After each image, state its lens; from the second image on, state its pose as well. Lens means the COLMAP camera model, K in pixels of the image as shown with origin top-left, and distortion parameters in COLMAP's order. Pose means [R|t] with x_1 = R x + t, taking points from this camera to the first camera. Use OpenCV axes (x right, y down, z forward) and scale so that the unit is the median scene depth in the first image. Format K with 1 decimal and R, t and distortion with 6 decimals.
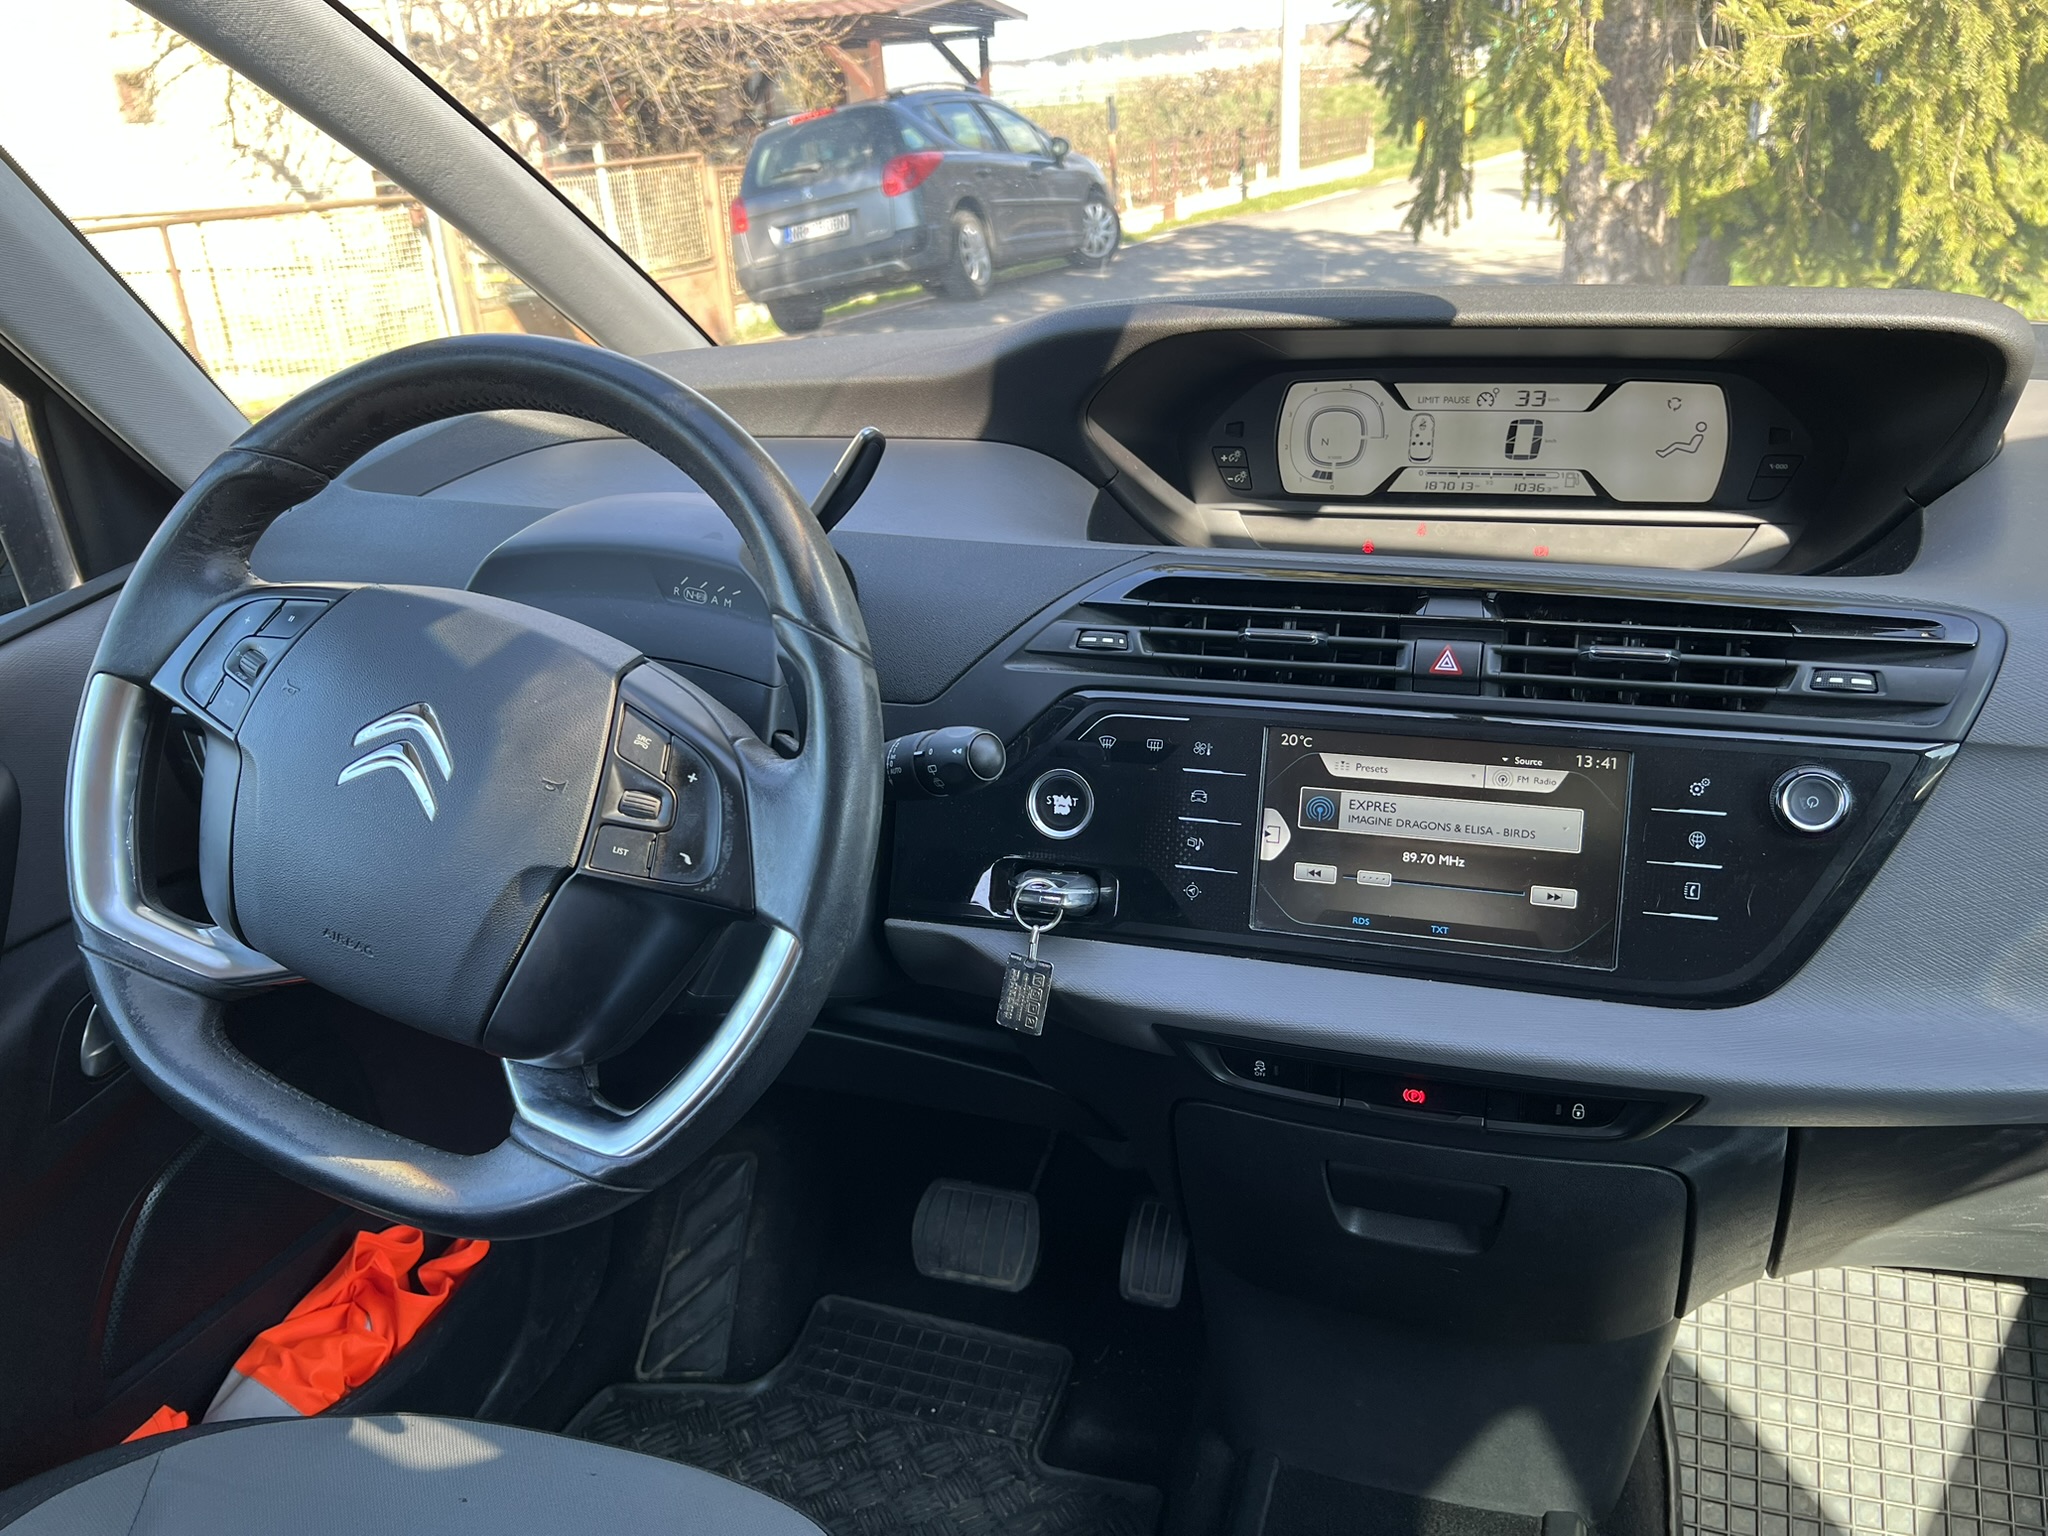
lens RADIAL K [[1613.8, 0, 1030.0], [0, 1613.8, 767.8], [0, 0, 1]] dist [0.036970, -0.040140]
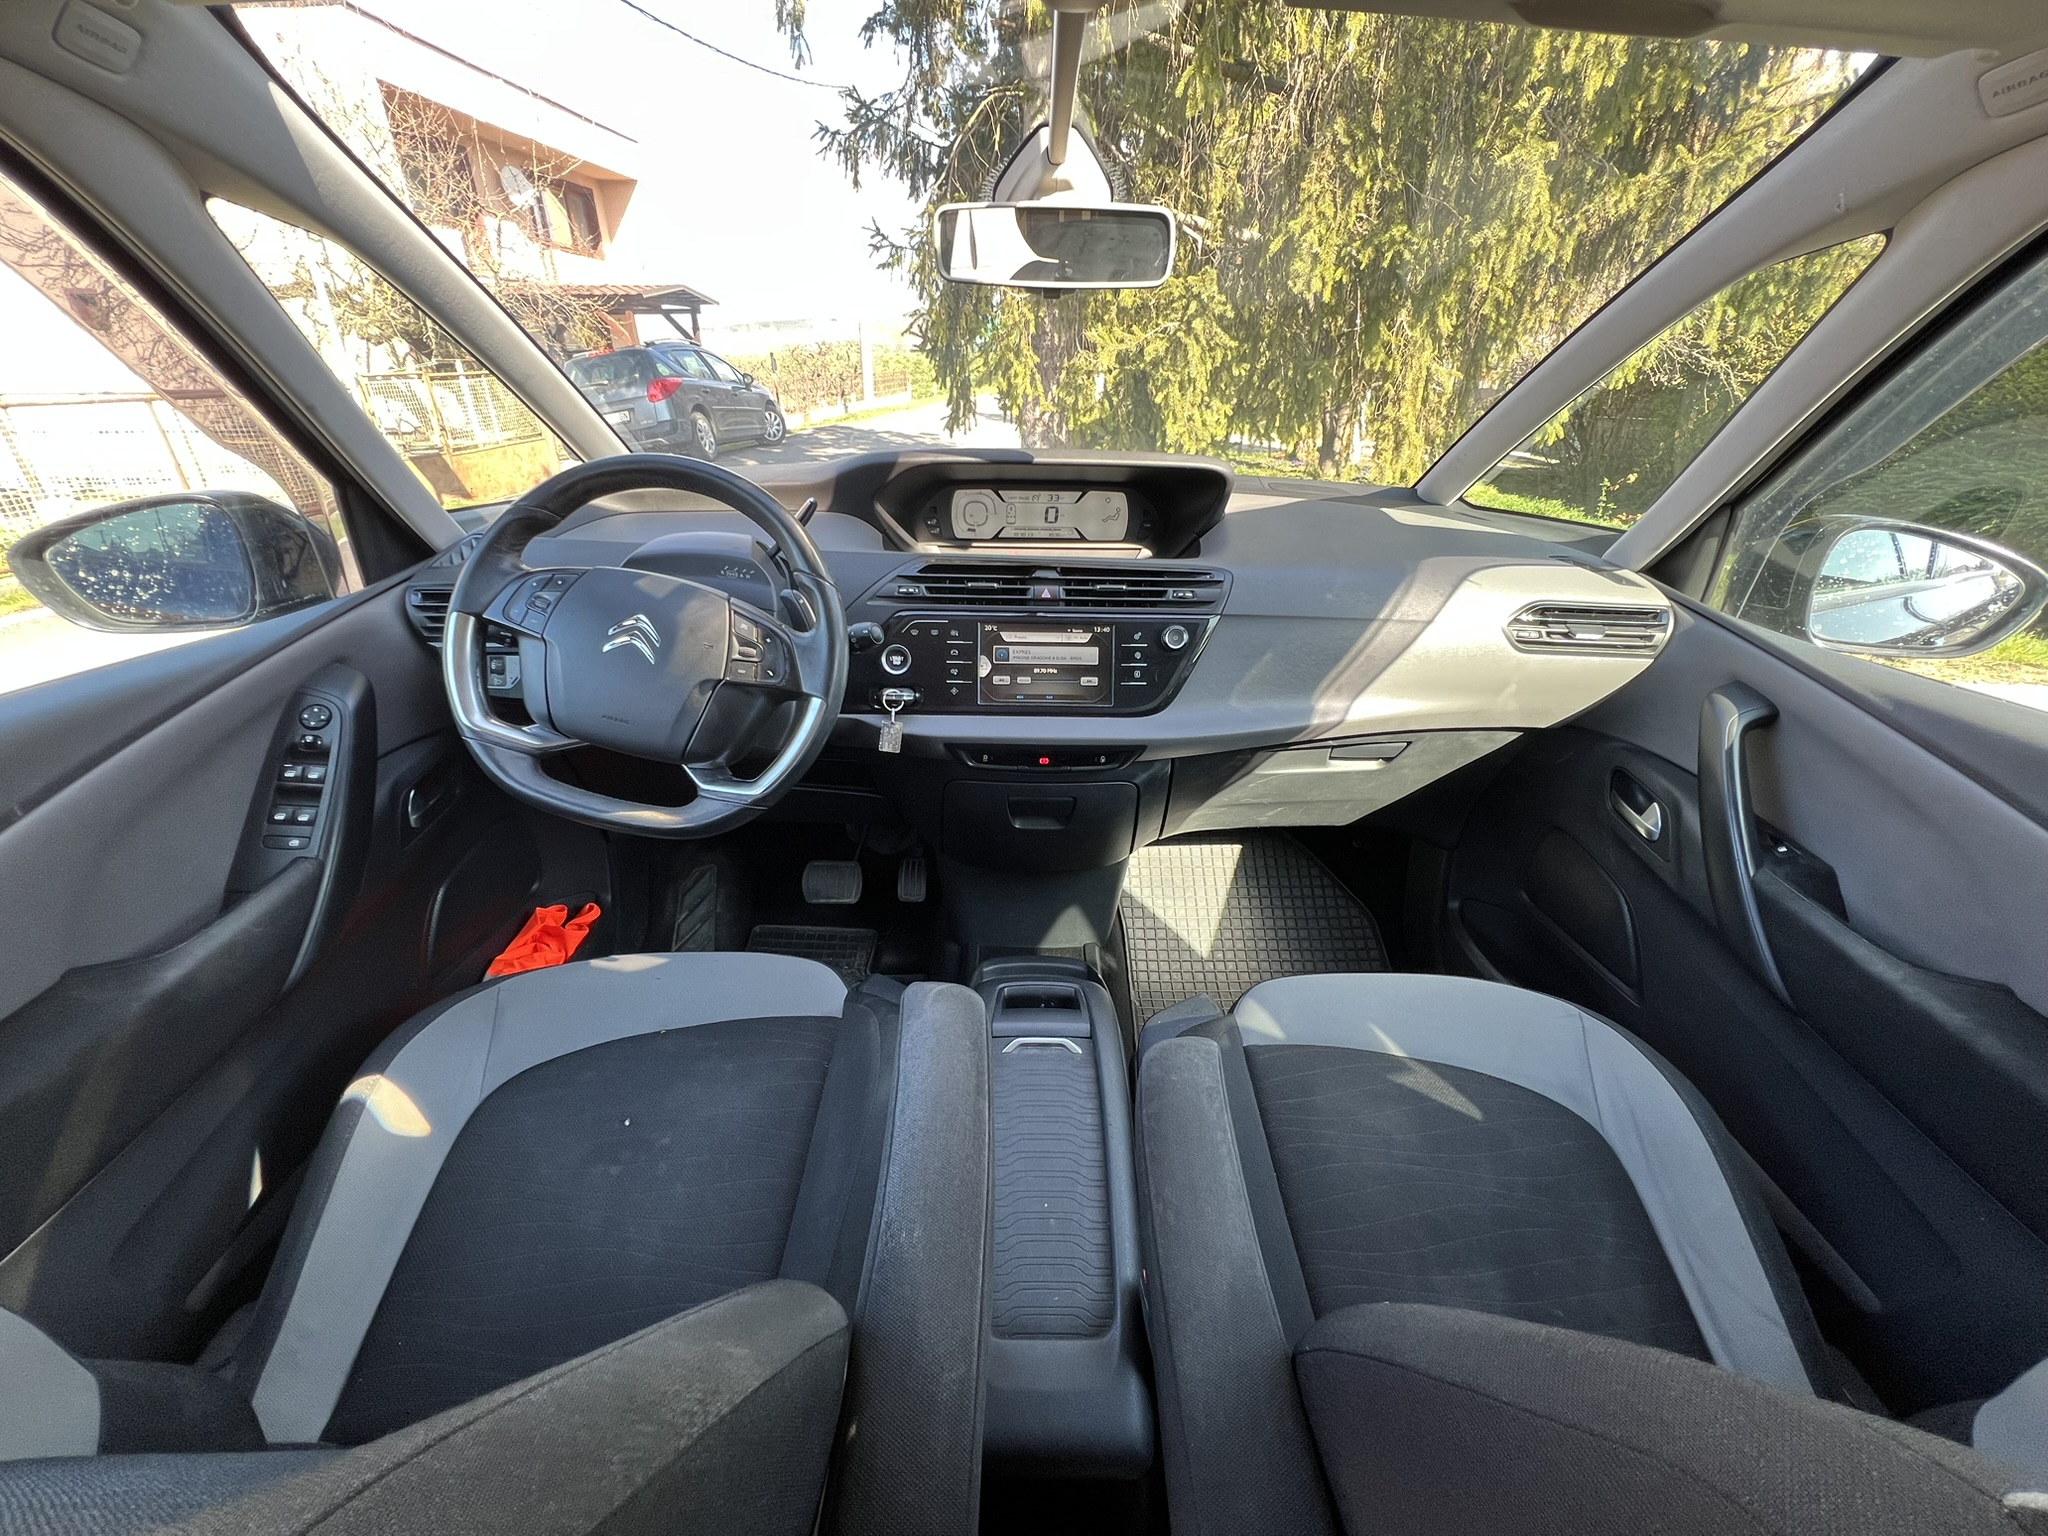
lens RADIAL K [[830.9, 0, 1017.1], [0, 830.9, 767.4], [0, 0, 1]] dist [0.010356, -0.000122]
pose [[0.949753, -0.085390, 0.301126, -0.153009], [0.066125, 0.995092, 0.073619, 0.080078], [-0.305935, -0.050007, 0.950738, -0.195025]]
